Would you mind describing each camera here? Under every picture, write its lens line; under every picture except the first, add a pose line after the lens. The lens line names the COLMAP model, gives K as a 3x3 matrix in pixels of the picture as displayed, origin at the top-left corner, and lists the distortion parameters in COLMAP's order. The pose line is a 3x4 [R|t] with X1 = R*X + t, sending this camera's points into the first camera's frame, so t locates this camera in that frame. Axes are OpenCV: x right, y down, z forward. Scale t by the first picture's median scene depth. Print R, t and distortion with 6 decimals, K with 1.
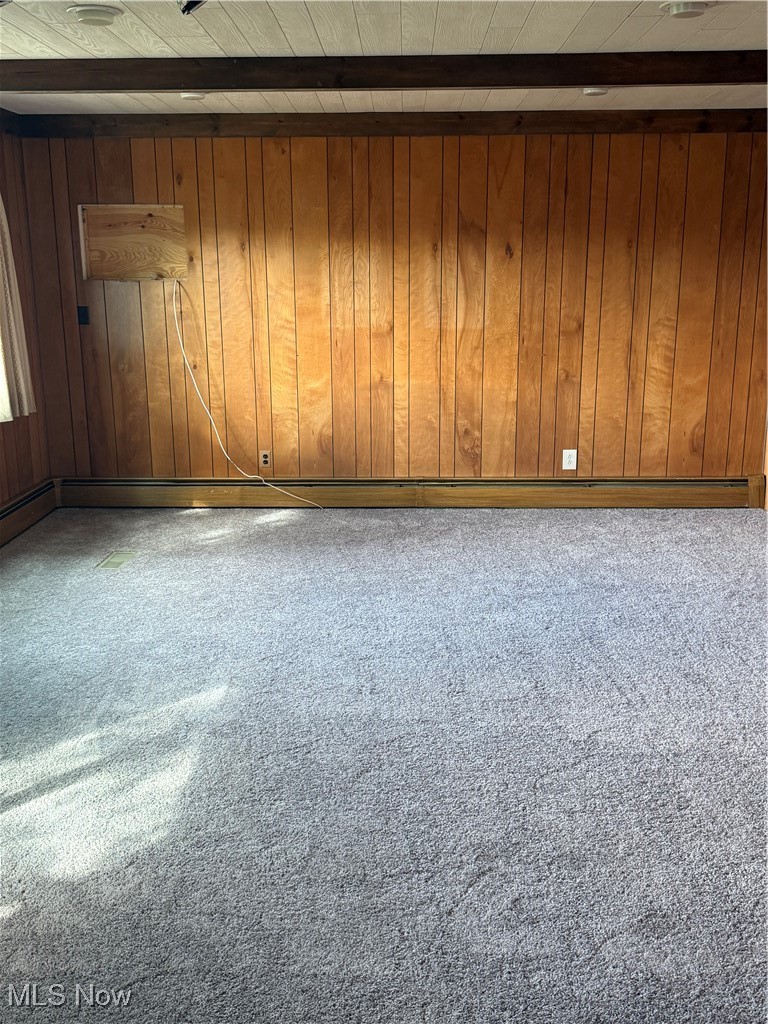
lens RADIAL K [[999.5, 0, 379.5], [0, 999.5, 519.1], [0, 0, 1]] dist [0.174229, -0.383521]
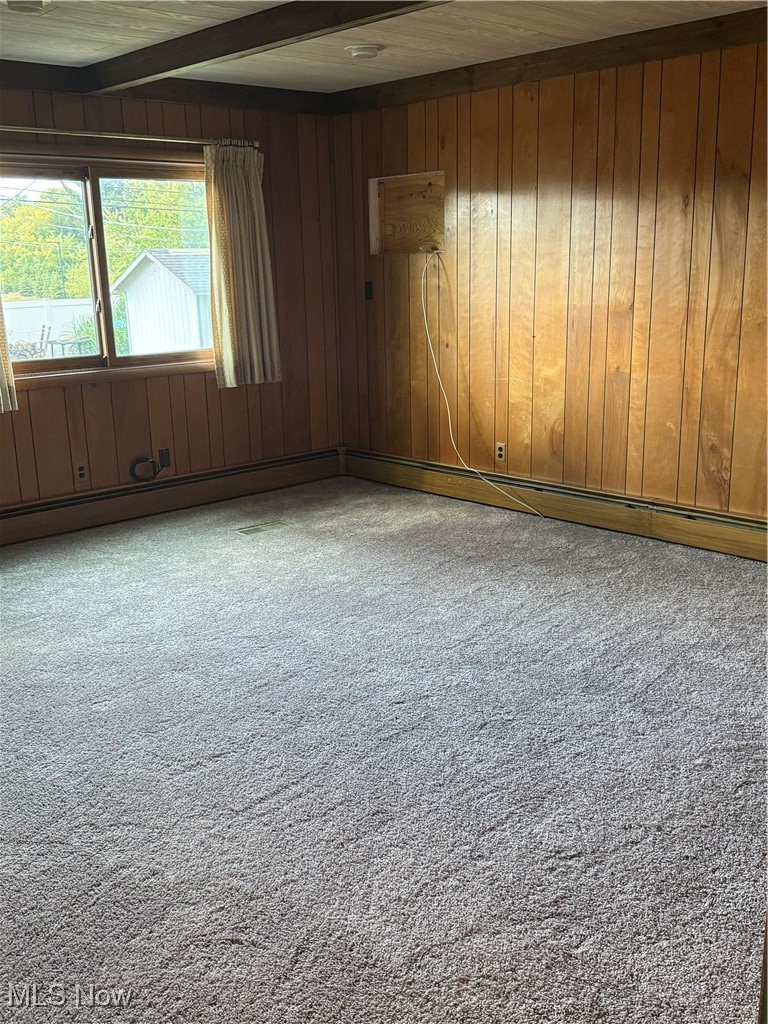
lens RADIAL K [[999.5, 0, 379.5], [0, 999.5, 519.1], [0, 0, 1]] dist [0.174229, -0.383521]
pose [[0.696995, 0.168195, -0.697071, 0.454567], [-0.151549, 0.984696, 0.086063, -0.063397], [0.700879, 0.045654, 0.711818, 0.299590]]
